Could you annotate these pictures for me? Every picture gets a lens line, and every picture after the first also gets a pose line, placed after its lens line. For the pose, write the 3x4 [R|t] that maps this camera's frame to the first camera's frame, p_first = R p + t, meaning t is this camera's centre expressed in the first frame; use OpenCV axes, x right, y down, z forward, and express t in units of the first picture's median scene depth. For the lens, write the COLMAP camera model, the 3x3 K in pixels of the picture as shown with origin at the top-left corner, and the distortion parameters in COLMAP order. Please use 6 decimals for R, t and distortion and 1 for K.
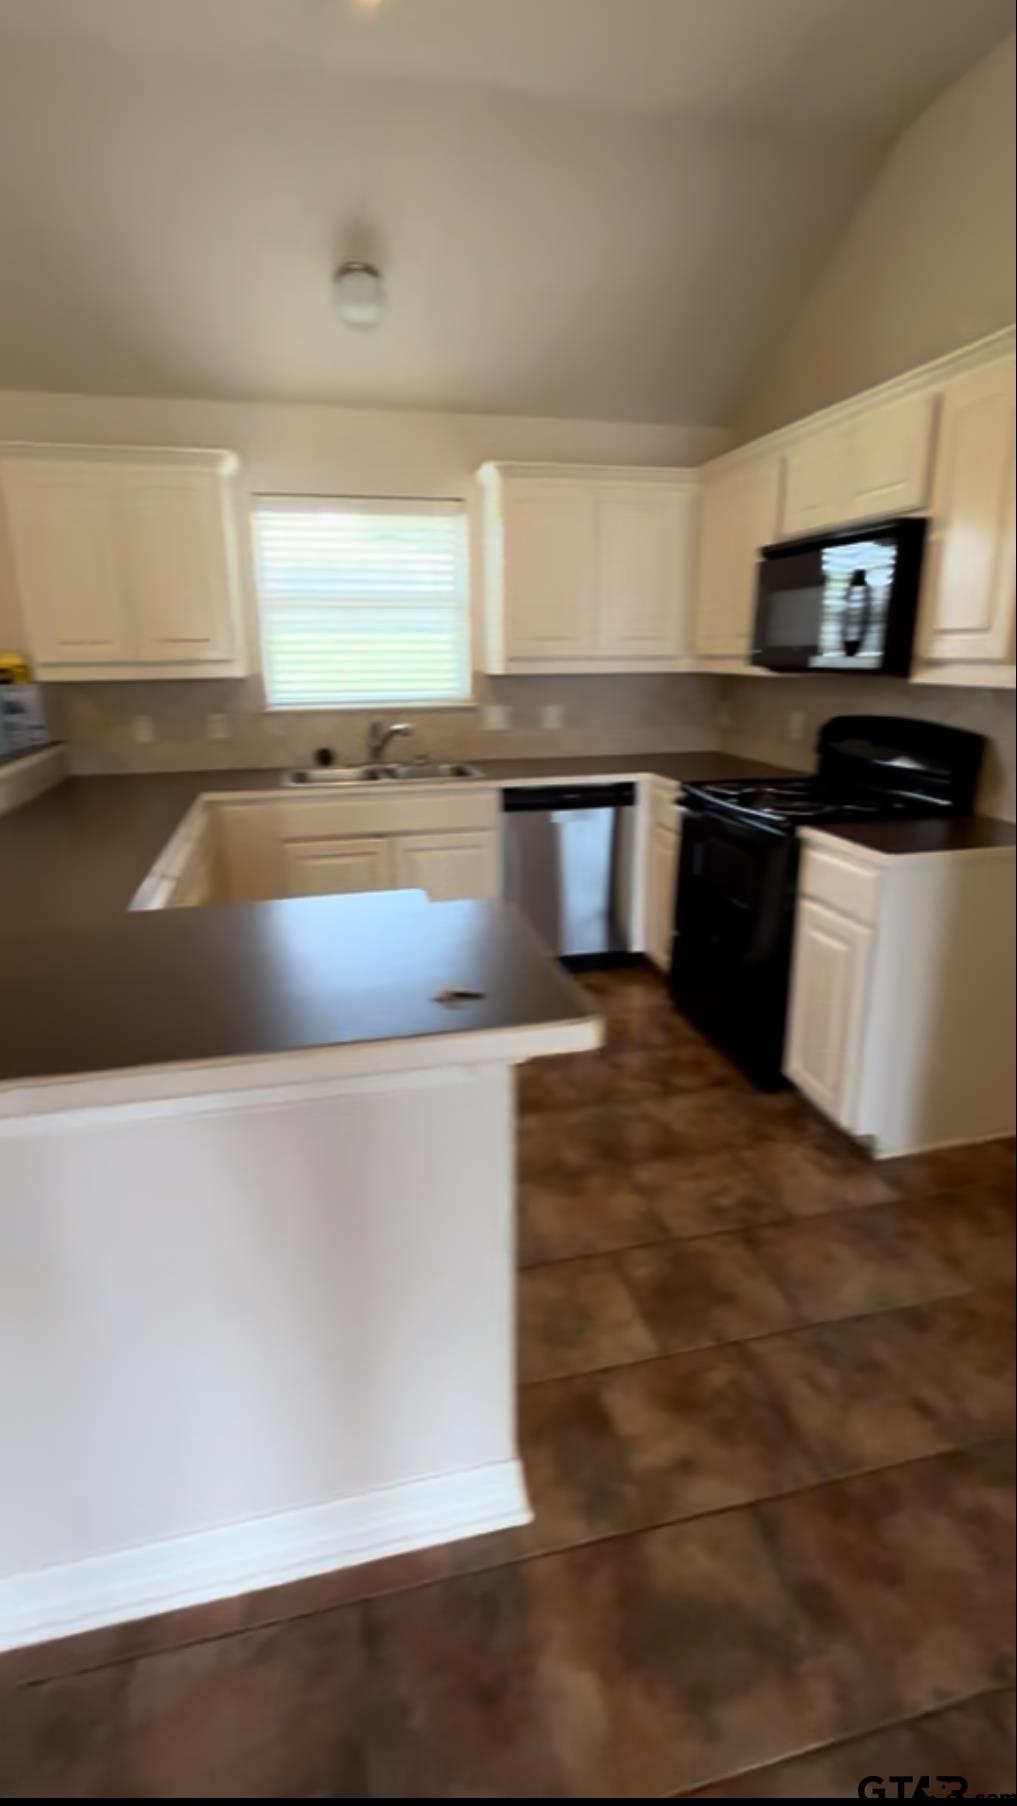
lens RADIAL K [[876.1, 0, 507.0], [0, 876.1, 924.8], [0, 0, 1]] dist [-0.000505, -0.000201]
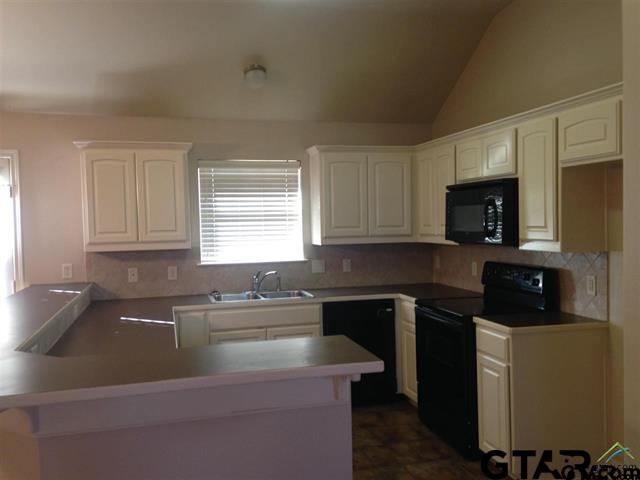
lens RADIAL K [[617.3, 0, 320.0], [0, 617.3, 240.0], [0, 0, 1]] dist [0.147746, -0.004501]
pose [[0.999623, -0.011808, 0.024792, -0.051178], [0.018018, 0.963347, -0.267652, 0.086438], [-0.020723, 0.267998, 0.963197, -0.394192]]
